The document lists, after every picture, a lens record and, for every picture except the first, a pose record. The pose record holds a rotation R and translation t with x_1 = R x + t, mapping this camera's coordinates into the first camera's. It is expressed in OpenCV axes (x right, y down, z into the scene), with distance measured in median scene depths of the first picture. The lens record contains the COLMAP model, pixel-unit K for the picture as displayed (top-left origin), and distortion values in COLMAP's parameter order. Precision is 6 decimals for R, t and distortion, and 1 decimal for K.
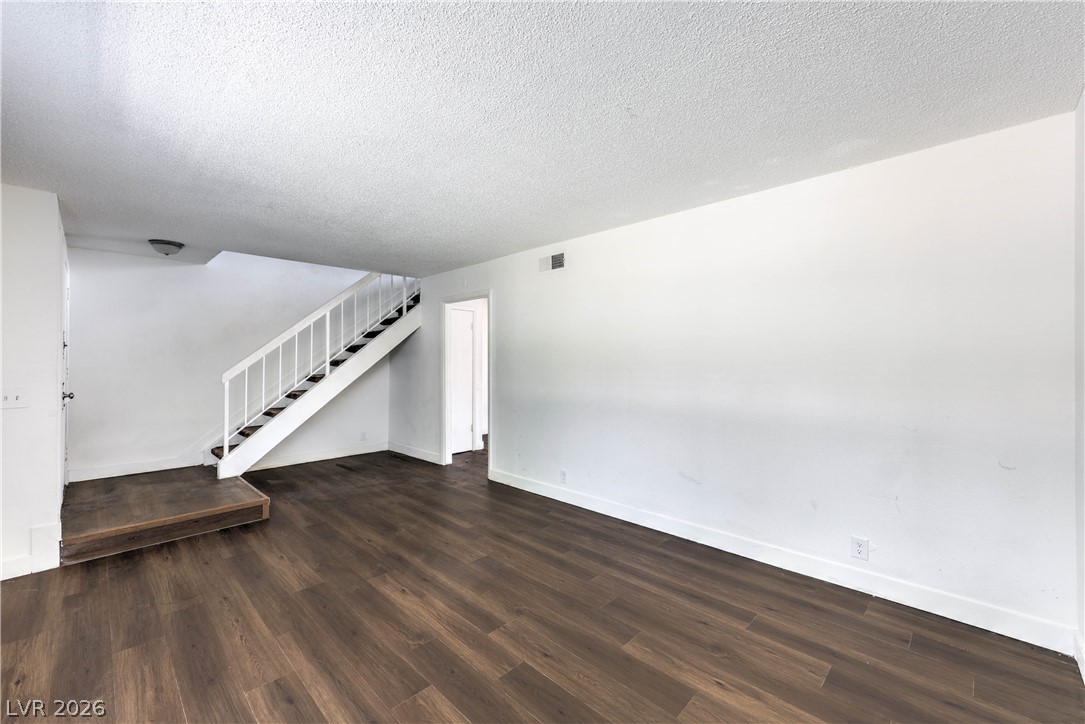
lens RADIAL K [[442.0, 0, 551.5], [0, 442.0, 354.3], [0, 0, 1]] dist [0.003802, 0.000266]
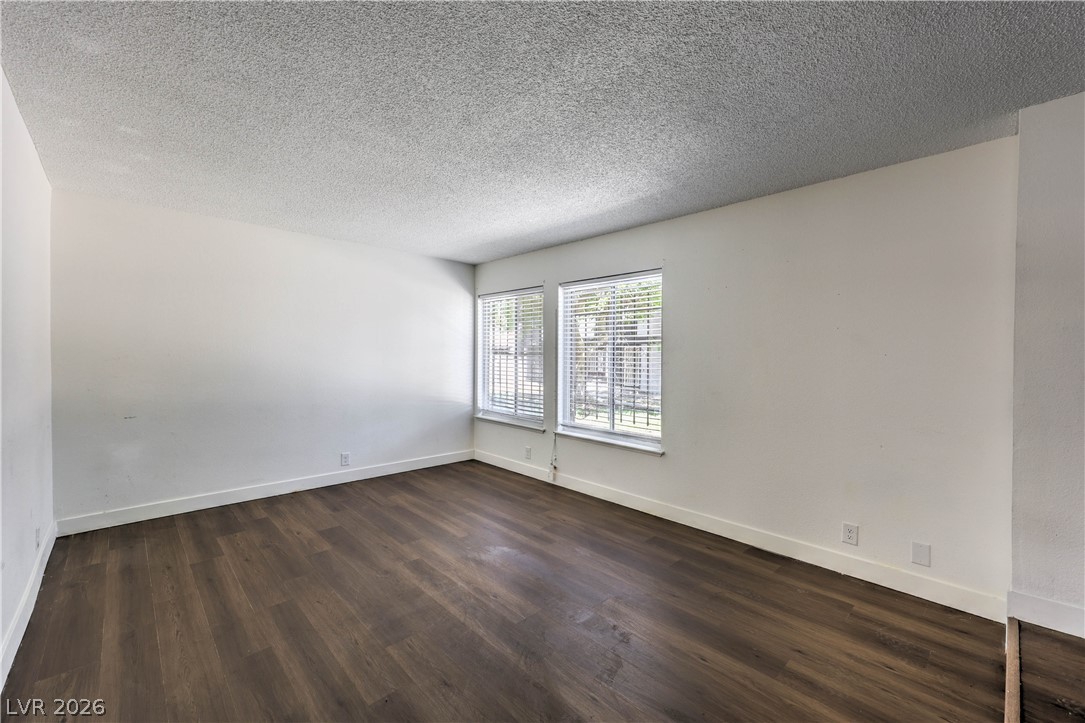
lens RADIAL K [[438.8, 0, 540.6], [0, 438.8, 357.5], [0, 0, 1]] dist [0.003647, 0.000265]
pose [[-0.999038, -0.004995, 0.043565, -0.399277], [-0.005213, 0.999975, -0.004880, 0.026867], [-0.043540, -0.005102, -0.999039, 1.642495]]
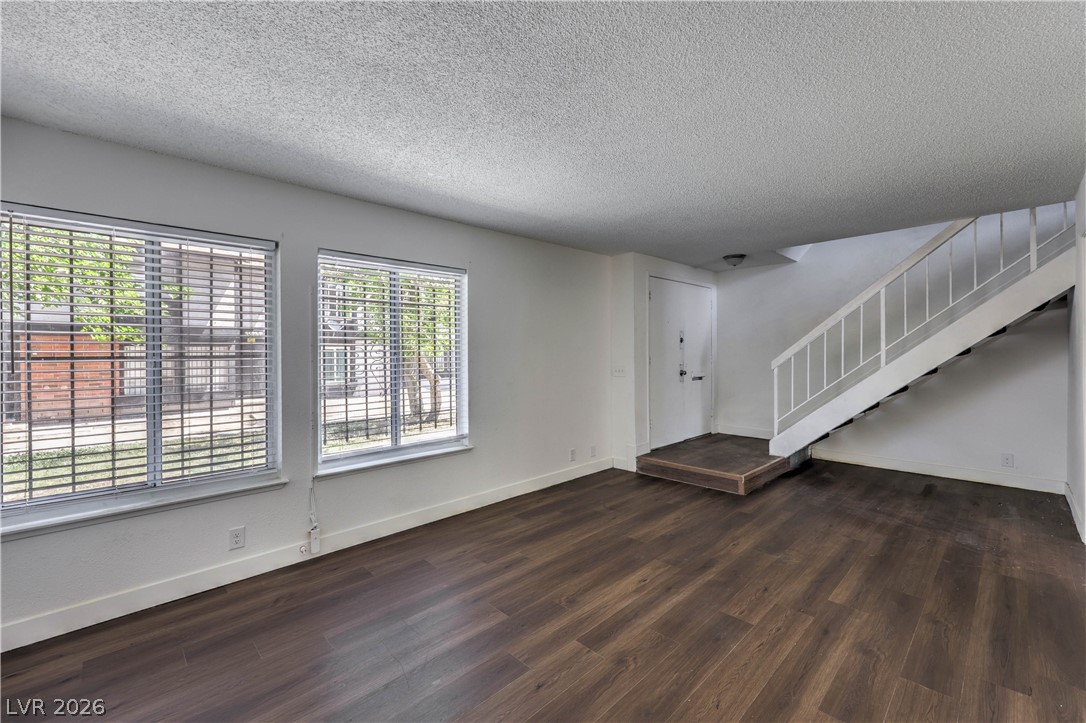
lens RADIAL K [[453.8, 0, 550.2], [0, 453.8, 350.6], [0, 0, 1]] dist [0.010547, 0.000273]
pose [[-0.030603, 0.001785, -0.999530, 0.592722], [0.023038, 0.999734, 0.001080, 0.008517], [0.999266, -0.022994, -0.030636, 0.708142]]
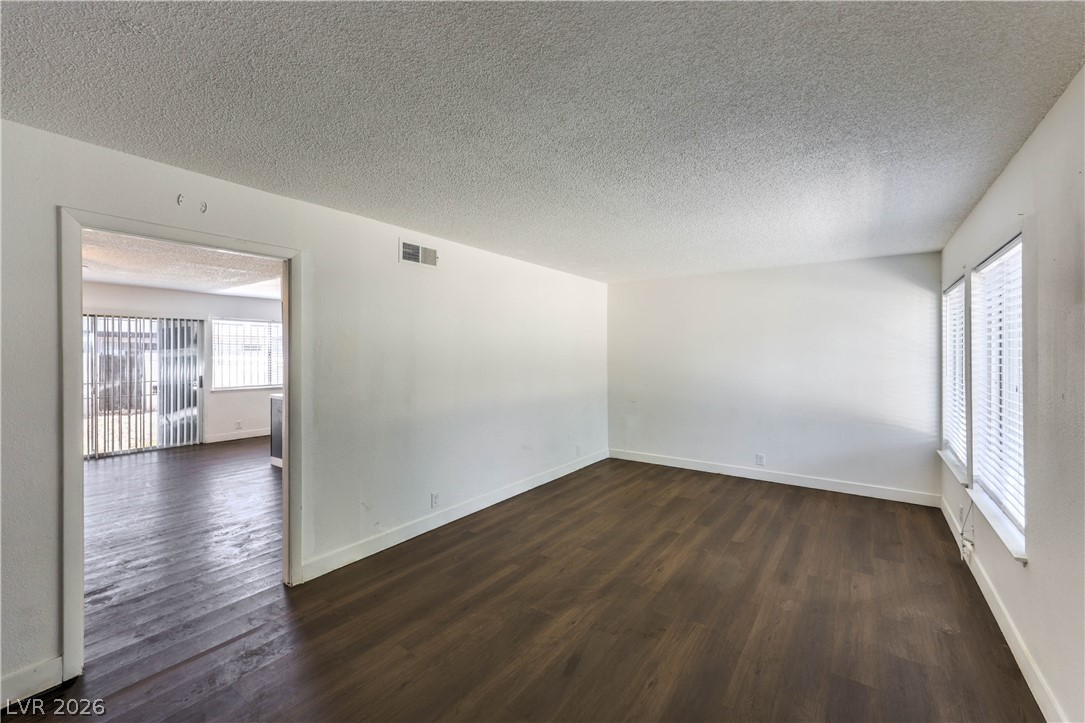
lens RADIAL K [[442.0, 0, 551.5], [0, 442.0, 353.8], [0, 0, 1]] dist [0.003802, 0.000266]
pose [[-0.154598, 0.002571, 0.987974, -1.229591], [-0.008568, 0.999956, -0.003943, -0.025227], [-0.987940, -0.009074, -0.154569, 1.247776]]
